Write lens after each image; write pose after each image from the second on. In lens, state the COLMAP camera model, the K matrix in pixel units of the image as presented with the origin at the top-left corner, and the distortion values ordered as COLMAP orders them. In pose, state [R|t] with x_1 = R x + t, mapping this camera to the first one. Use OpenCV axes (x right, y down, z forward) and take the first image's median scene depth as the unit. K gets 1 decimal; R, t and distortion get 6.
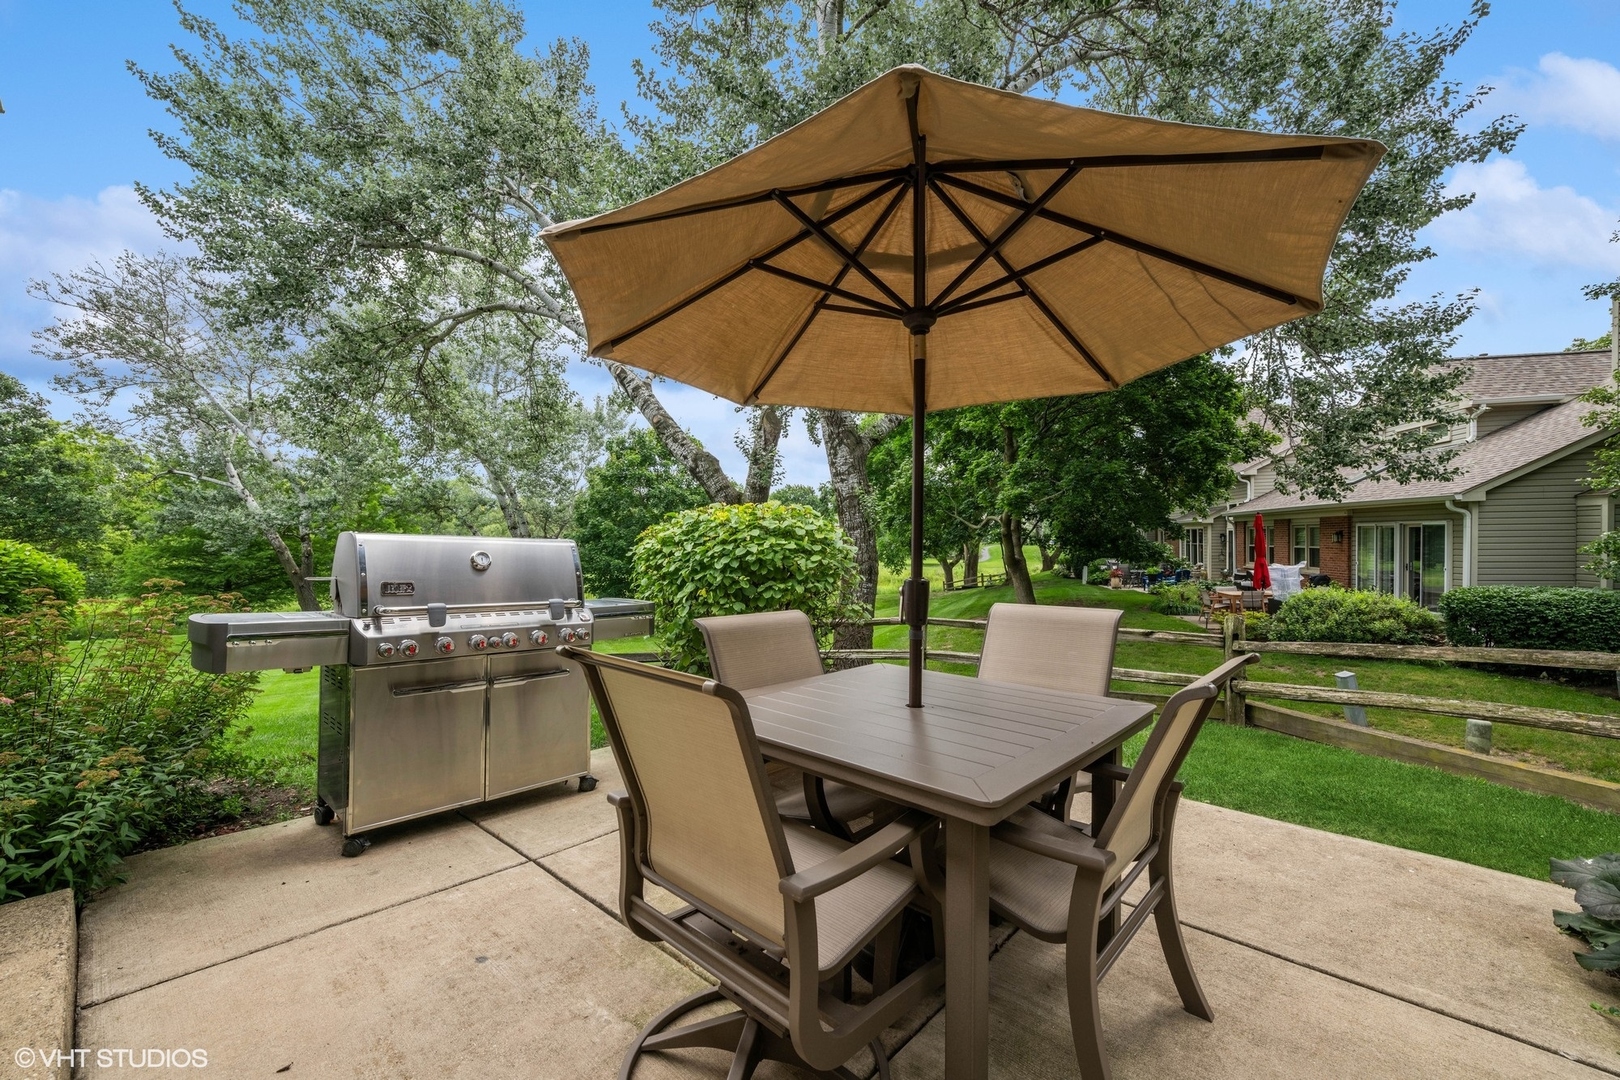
lens RADIAL K [[652.3, 0, 812.6], [0, 652.3, 544.3], [0, 0, 1]] dist [-0.000296, -0.000124]
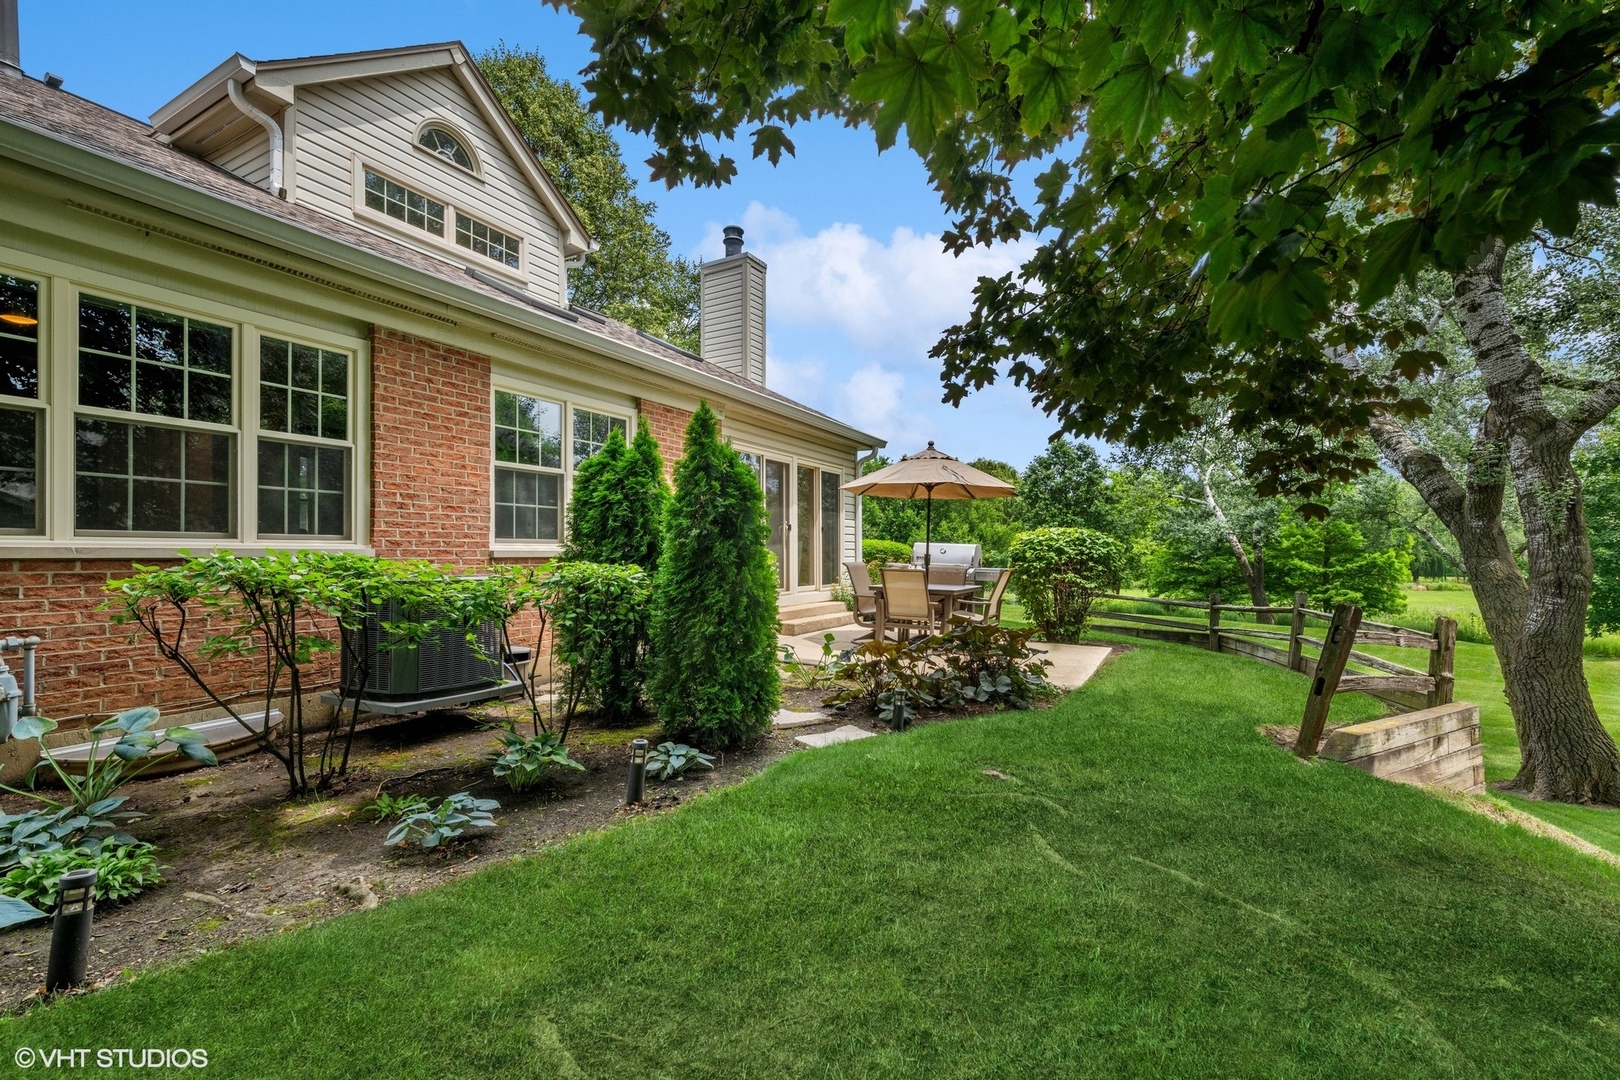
lens RADIAL K [[682.7, 0, 814.9], [0, 682.7, 550.8], [0, 0, 1]] dist [0.002233, 0.000033]
pose [[0.225846, 0.006785, -0.974139, 0.610352], [-0.008580, 0.999951, 0.004976, 0.003086], [0.974125, 0.007234, 0.225893, -0.088093]]
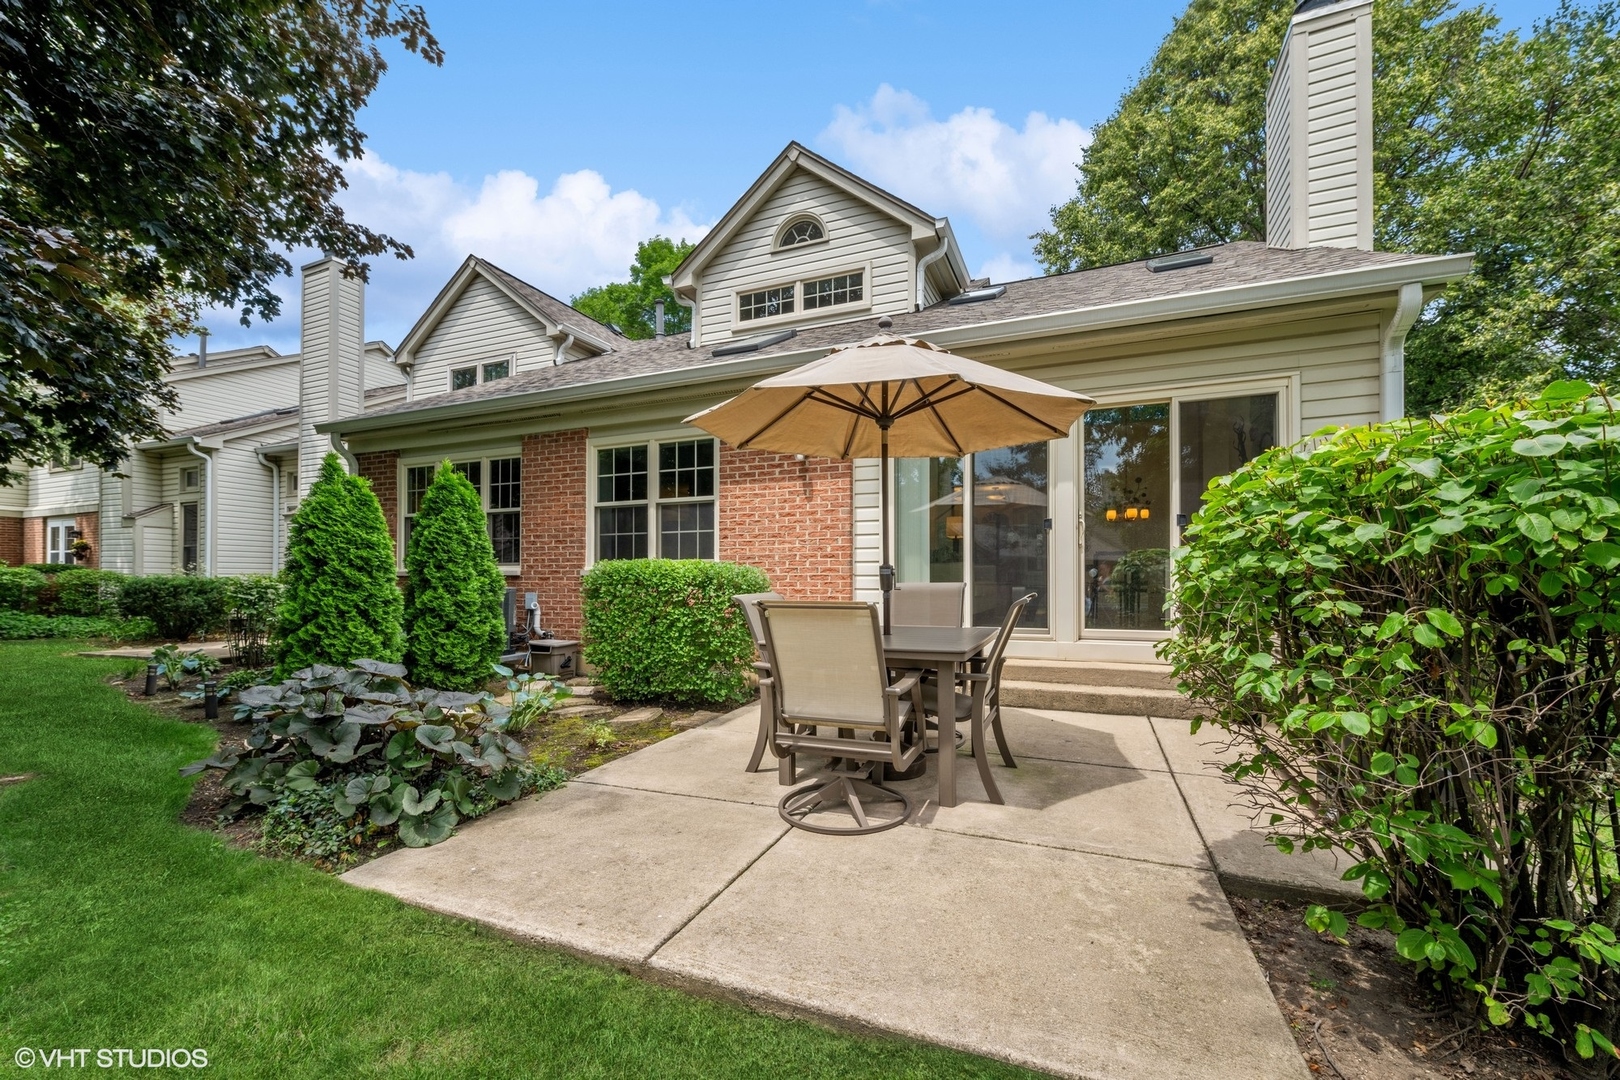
lens RADIAL K [[652.3, 0, 831.7], [0, 652.3, 575.1], [0, 0, 1]] dist [-0.000296, -0.000124]
pose [[-0.940954, 0.012308, -0.338310, 0.141573], [0.011183, 0.999924, 0.005273, 0.010438], [0.338350, 0.001179, -0.941020, 0.401715]]
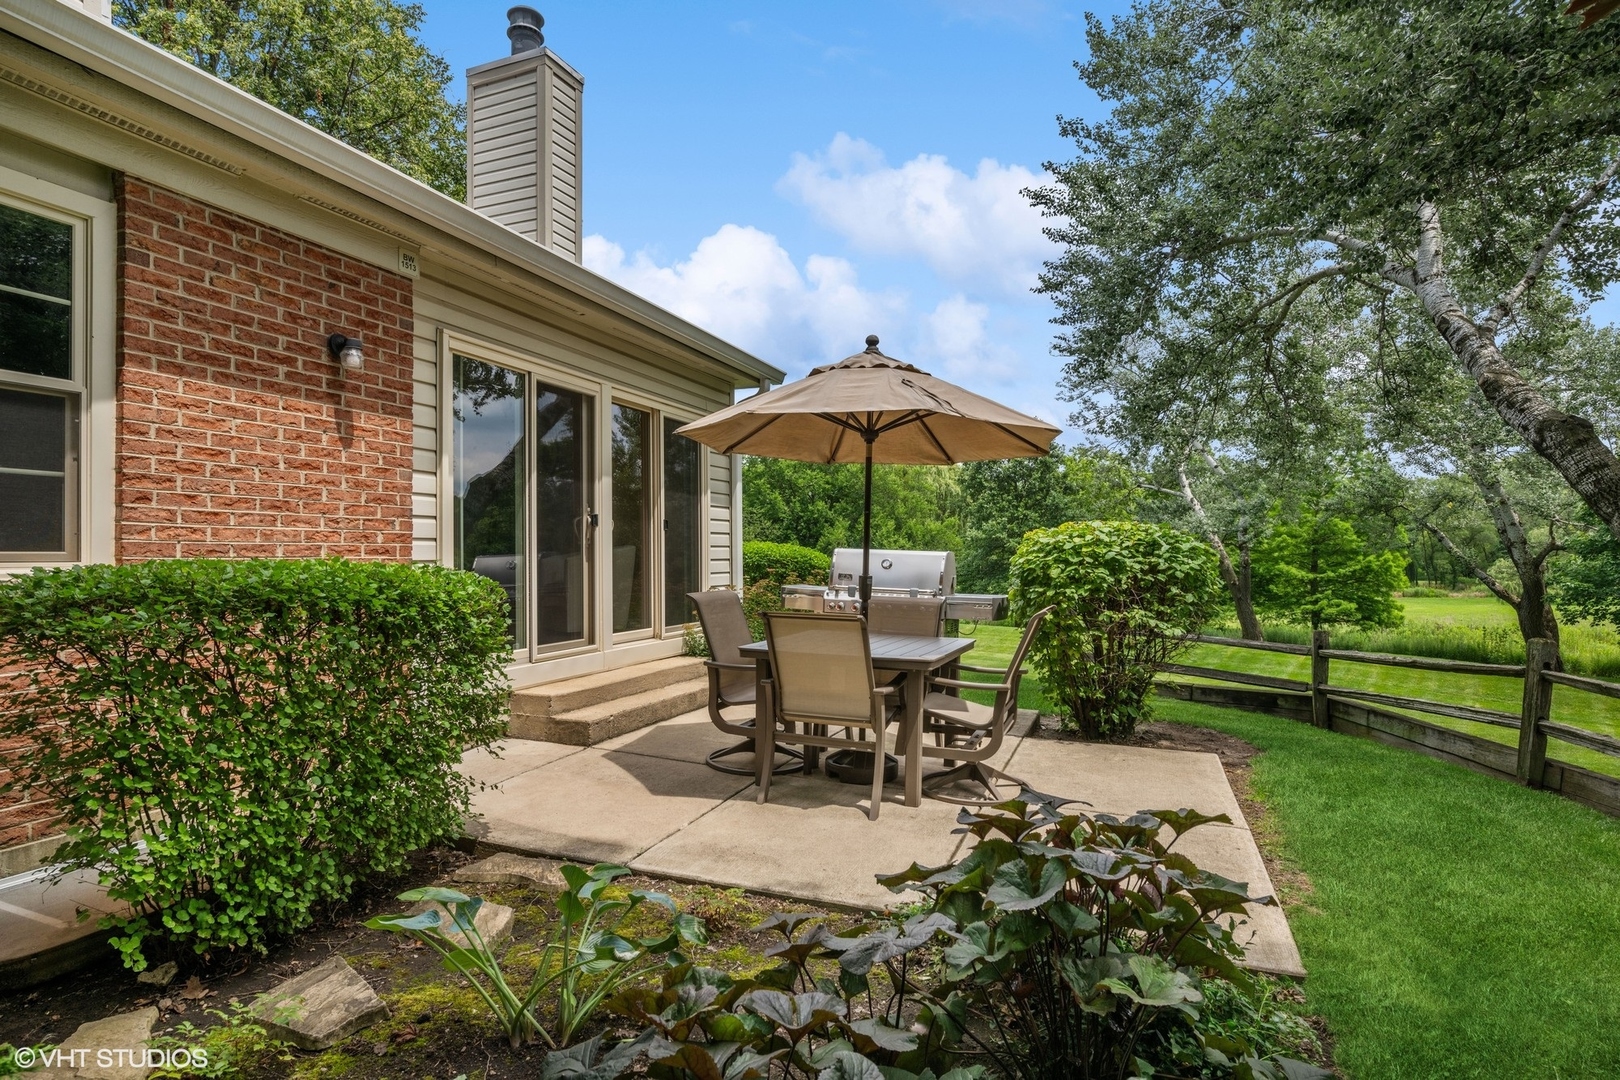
lens RADIAL K [[831.3, 0, 806.8], [0, 831.3, 545.8], [0, 0, 1]] dist [-0.005220, -0.000383]
pose [[0.342331, -0.002325, -0.939577, 0.354112], [-0.006254, 0.999969, -0.004753, -0.002509], [0.939559, 0.007503, 0.342306, 0.006351]]
